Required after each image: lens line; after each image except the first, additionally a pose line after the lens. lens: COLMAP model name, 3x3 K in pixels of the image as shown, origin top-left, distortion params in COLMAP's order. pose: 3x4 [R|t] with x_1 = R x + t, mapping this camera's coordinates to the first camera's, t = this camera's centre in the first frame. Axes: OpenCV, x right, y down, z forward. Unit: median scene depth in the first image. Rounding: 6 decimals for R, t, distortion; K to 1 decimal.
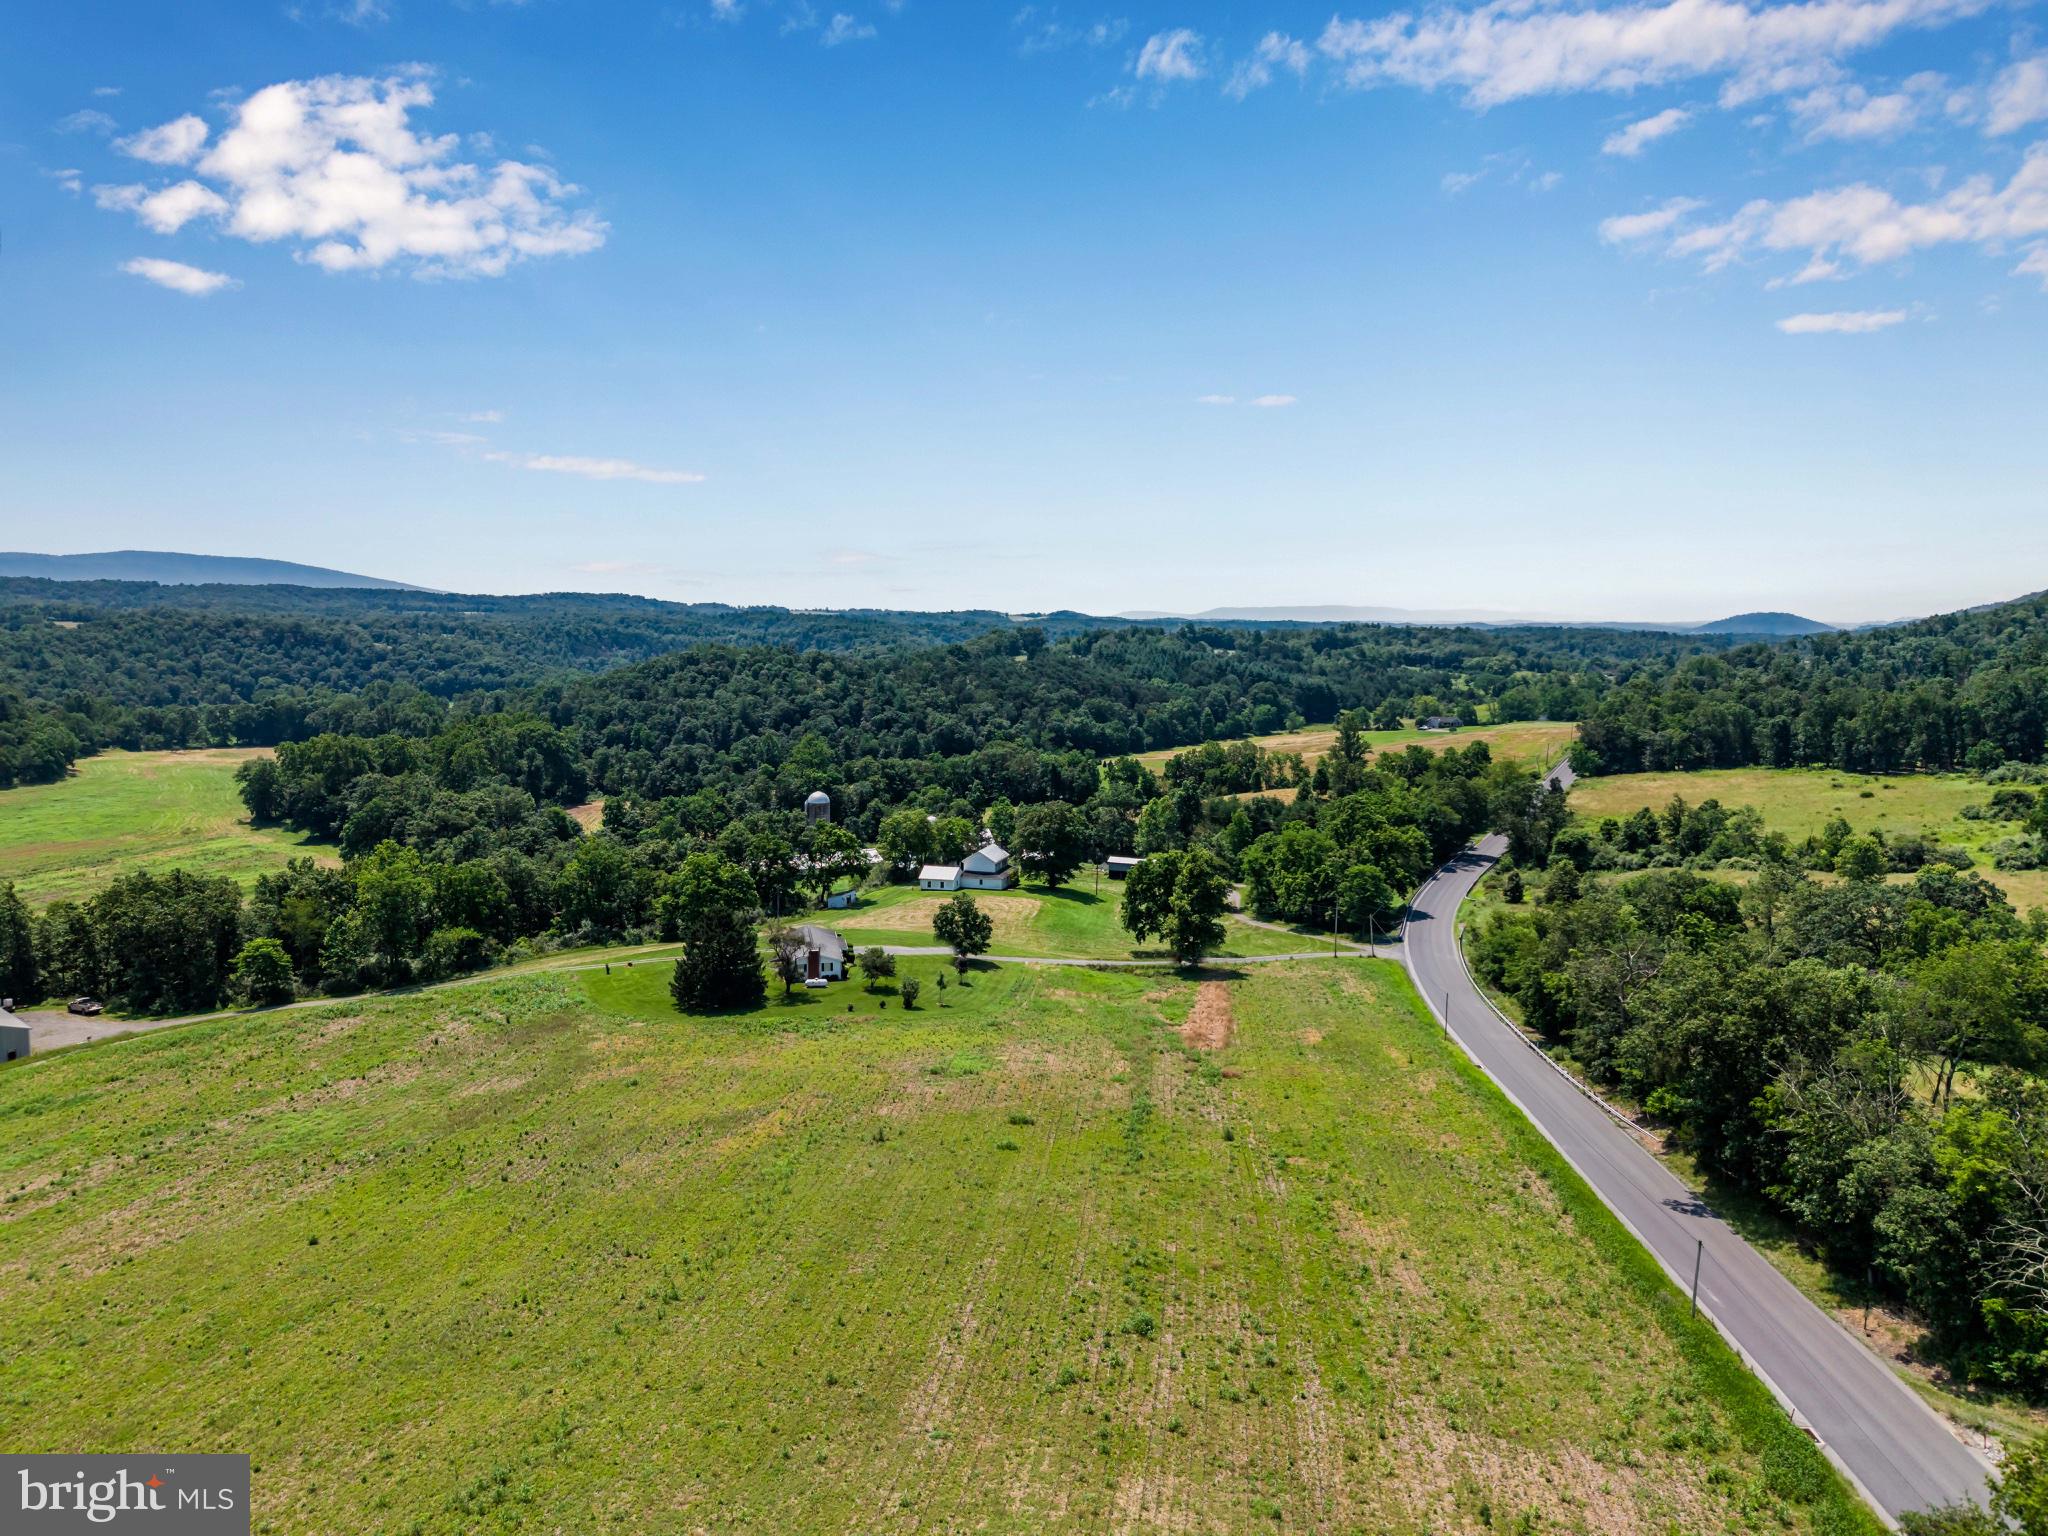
lens RADIAL K [[1365.0, 0, 1026.6], [0, 1365.0, 763.6], [0, 0, 1]] dist [0.050171, -0.063460]
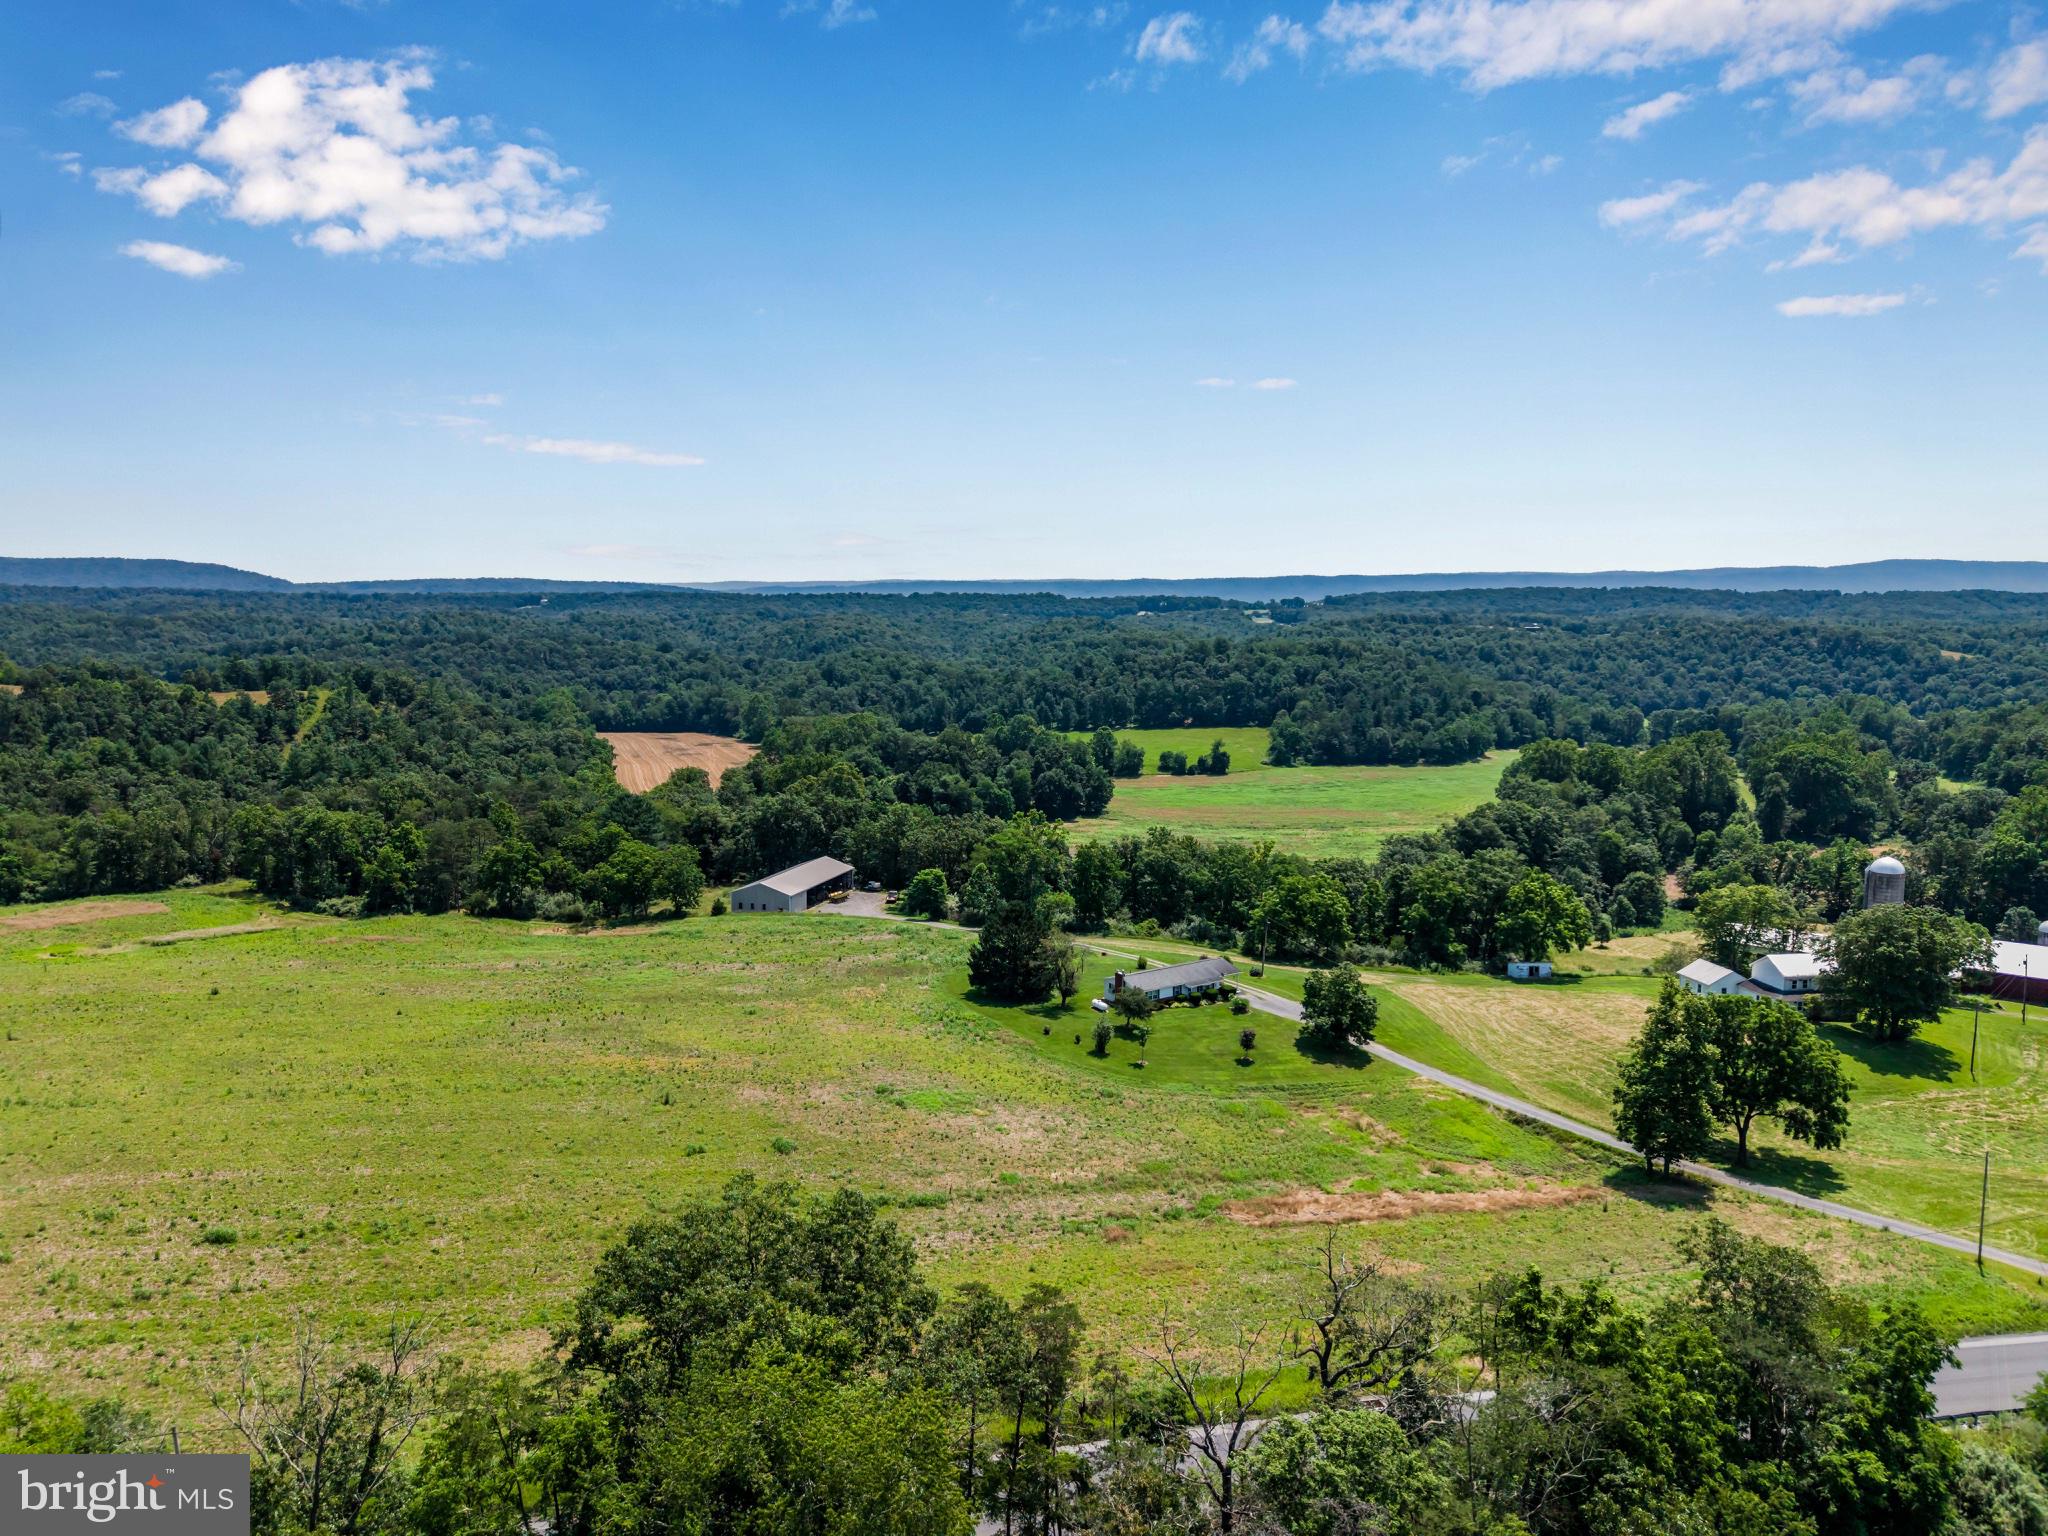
lens RADIAL K [[1365.0, 0, 1016.6], [0, 1365.0, 770.3], [0, 0, 1]] dist [0.050171, -0.063460]
pose [[0.409566, 0.093869, -0.907438, 0.112390], [-0.094613, 0.993699, 0.060089, -0.009429], [0.907361, 0.061245, 0.415867, 0.089525]]
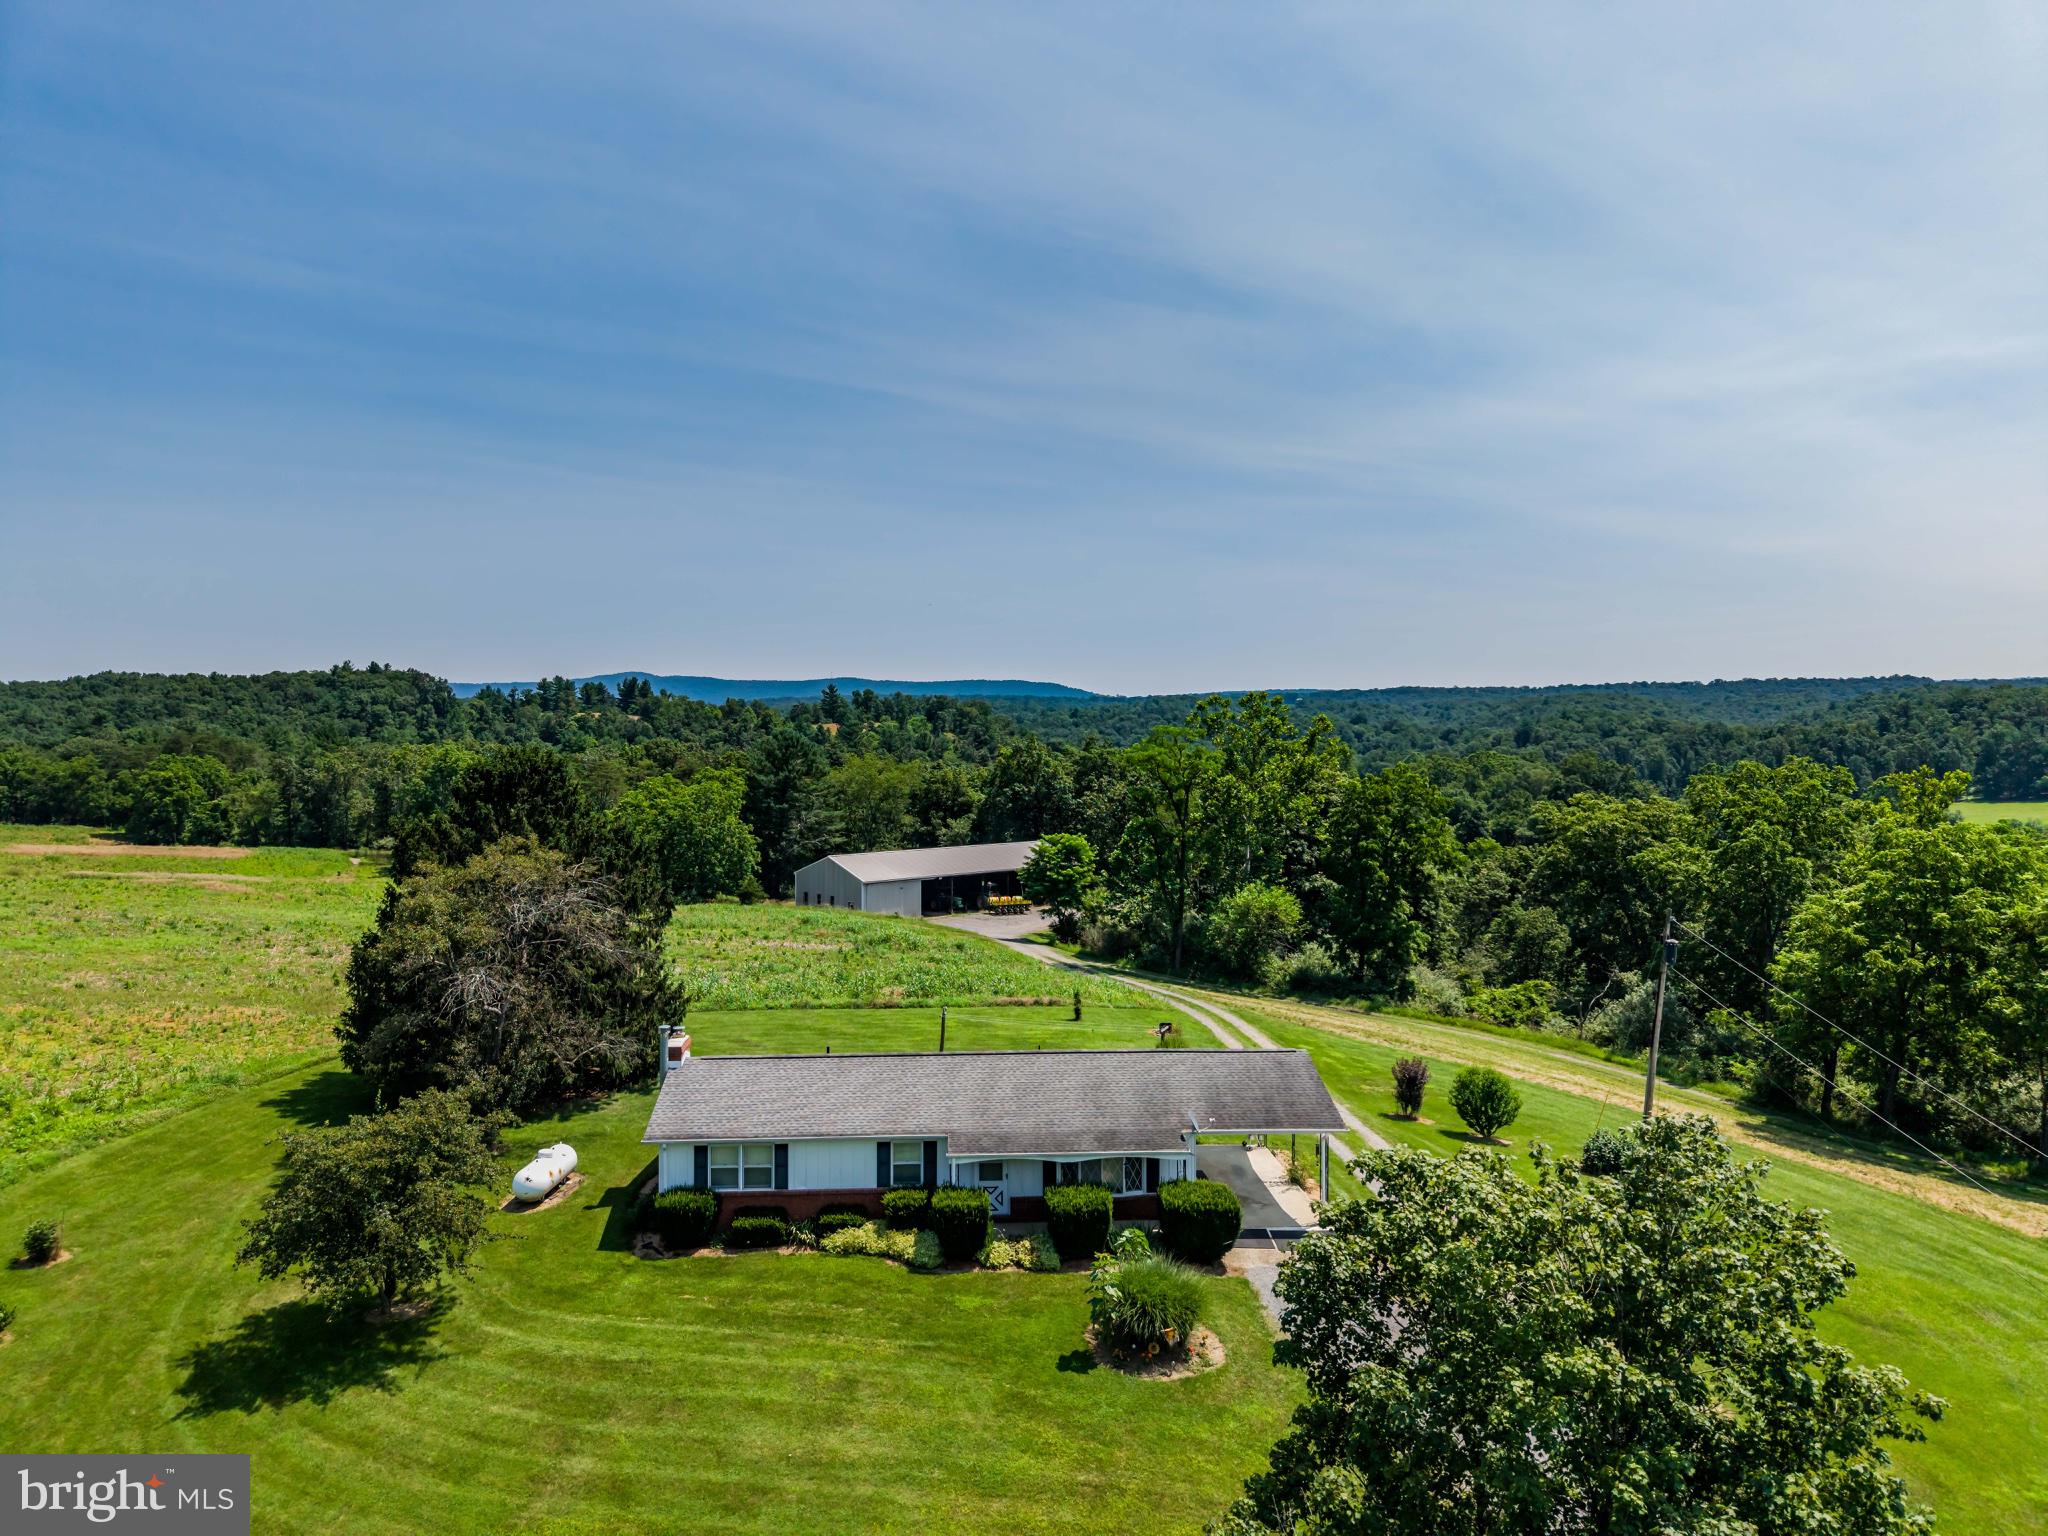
lens RADIAL K [[1365.0, 0, 1016.5], [0, 1365.0, 771.1], [0, 0, 1]] dist [0.050171, -0.063460]
pose [[-0.145483, 0.018078, -0.989196, 0.006922], [-0.104240, 0.993988, 0.033496, 0.013843], [0.983854, 0.107987, -0.142724, 0.182115]]
